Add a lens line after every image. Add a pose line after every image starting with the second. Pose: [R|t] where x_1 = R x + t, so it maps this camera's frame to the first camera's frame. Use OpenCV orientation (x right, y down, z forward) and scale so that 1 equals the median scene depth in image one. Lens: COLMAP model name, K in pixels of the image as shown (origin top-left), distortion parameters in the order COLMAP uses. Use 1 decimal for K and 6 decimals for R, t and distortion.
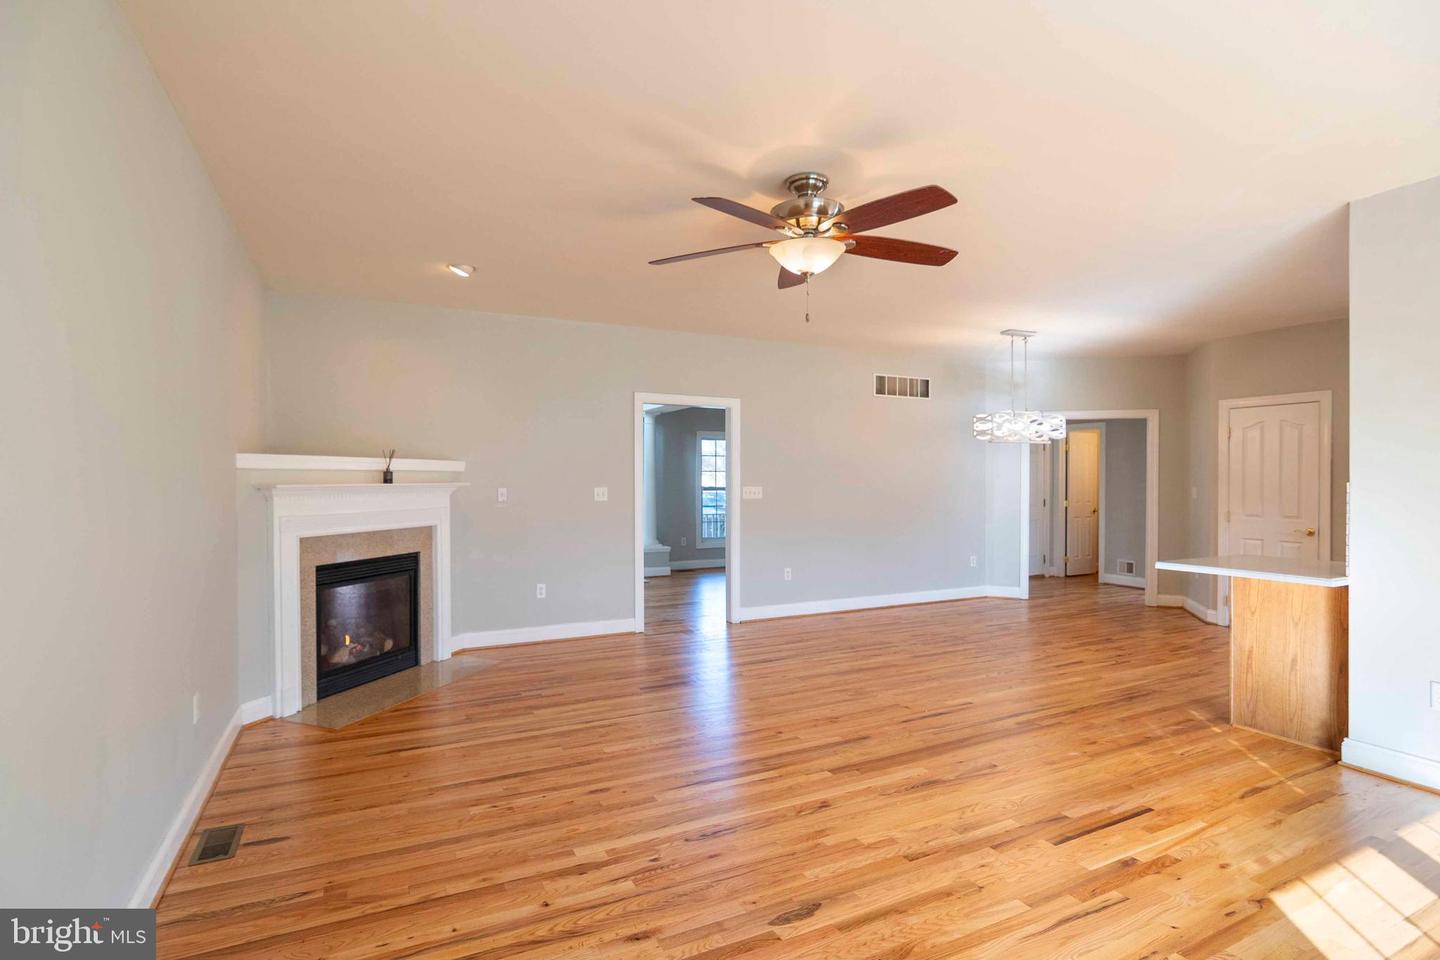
lens RADIAL K [[708.2, 0, 708.1], [0, 708.2, 482.8], [0, 0, 1]] dist [-0.025307, 0.003710]
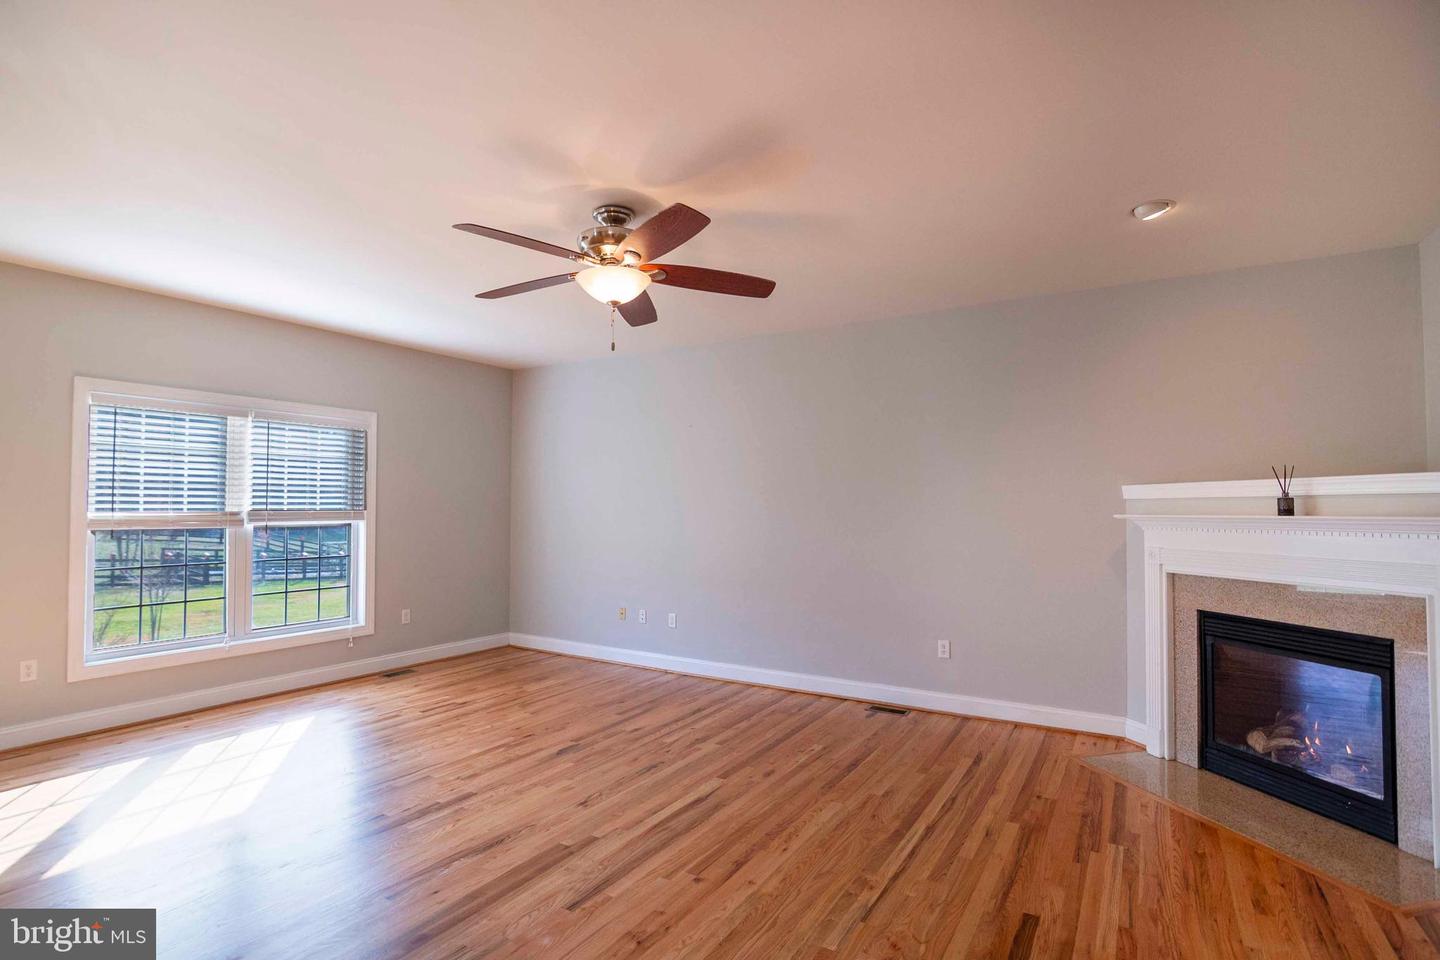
lens RADIAL K [[708.2, 0, 709.6], [0, 708.2, 486.0], [0, 0, 1]] dist [-0.025307, 0.003710]
pose [[-0.847528, -0.019715, -0.530384, 0.341225], [-0.005569, 0.999585, -0.028258, -0.005114], [0.530721, -0.020996, -0.847286, 1.182174]]
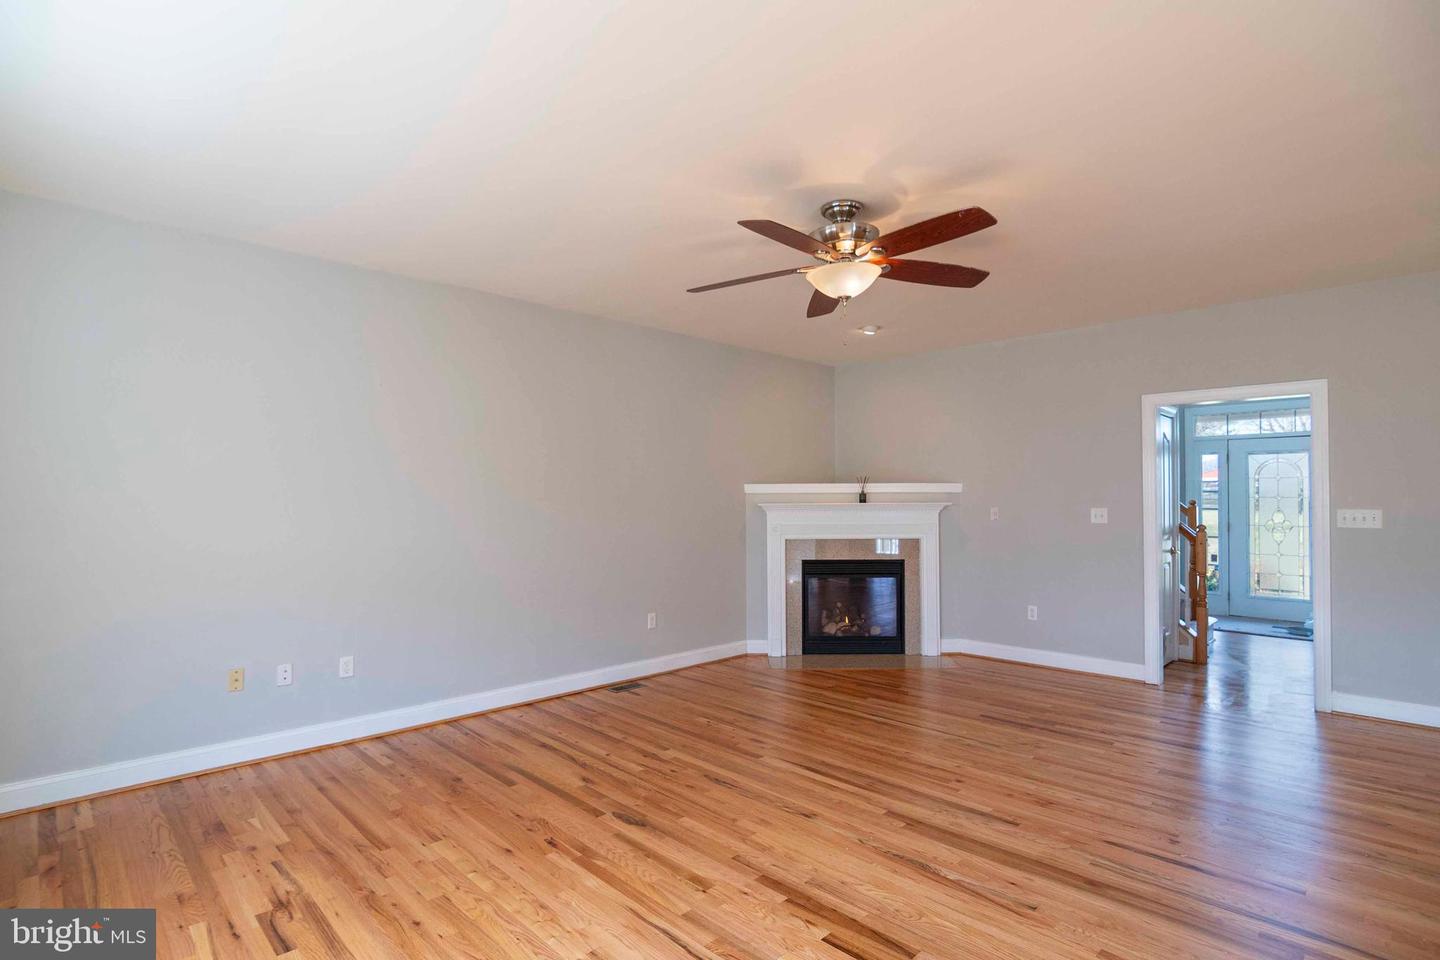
lens RADIAL K [[708.2, 0, 711.7], [0, 708.2, 484.2], [0, 0, 1]] dist [-0.025307, 0.003710]
pose [[0.309543, -0.021578, -0.950641, 0.643164], [-0.001780, 0.999728, -0.023272, -0.002395], [0.950884, 0.008895, 0.309420, 0.311906]]
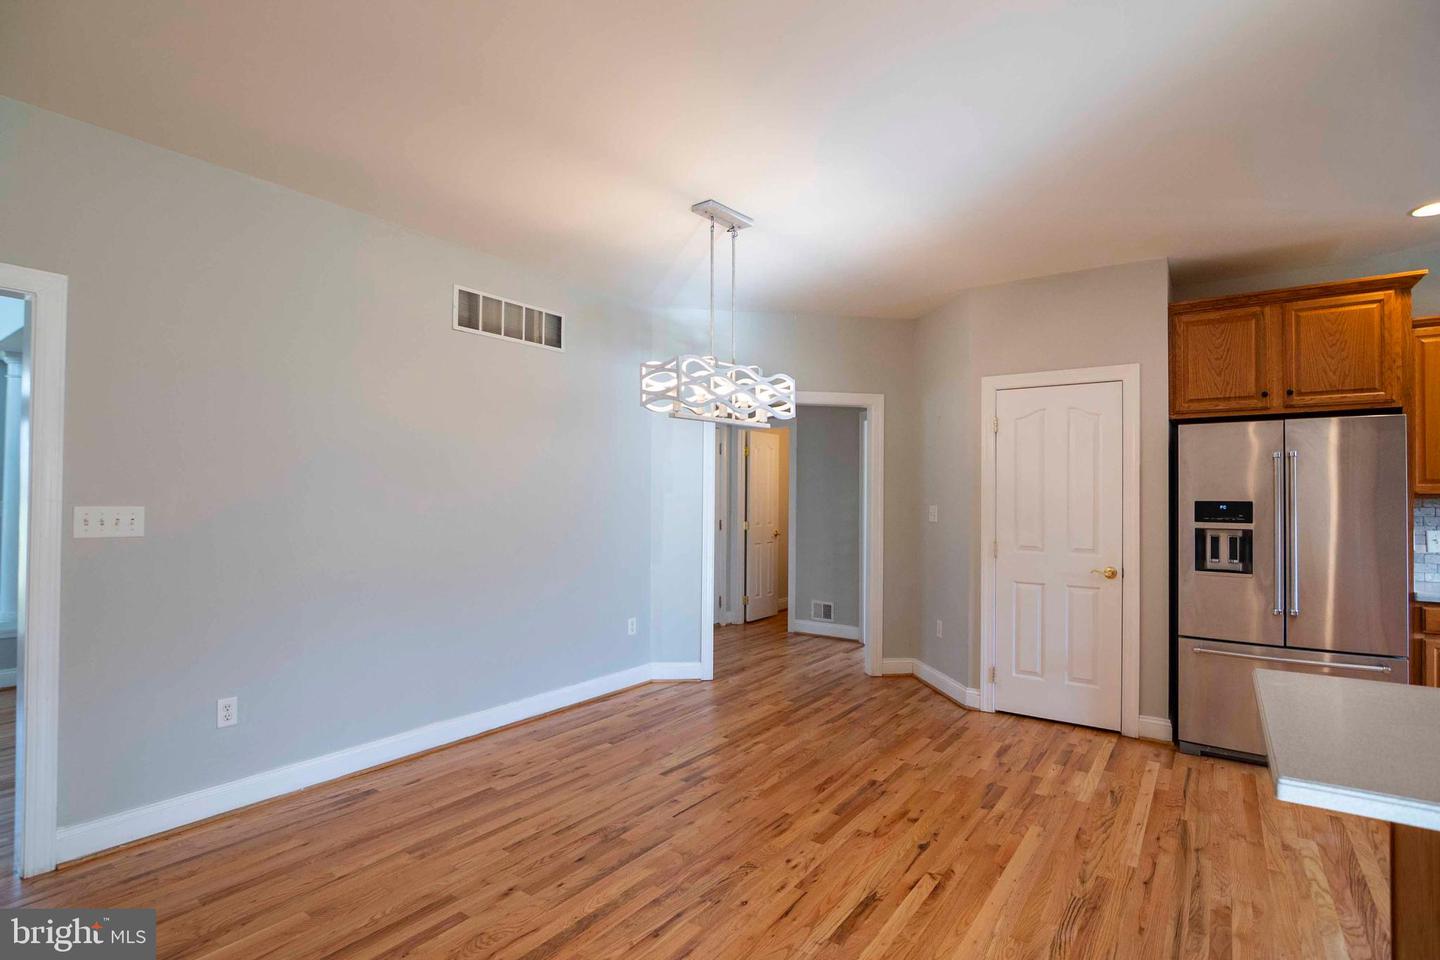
lens RADIAL K [[708.2, 0, 714.0], [0, 708.2, 483.7], [0, 0, 1]] dist [-0.025307, 0.003710]
pose [[0.880923, 0.012151, 0.473103, 0.230630], [-0.003803, 0.999820, -0.018598, -0.001374], [-0.473244, 0.014584, 0.880811, 0.665145]]
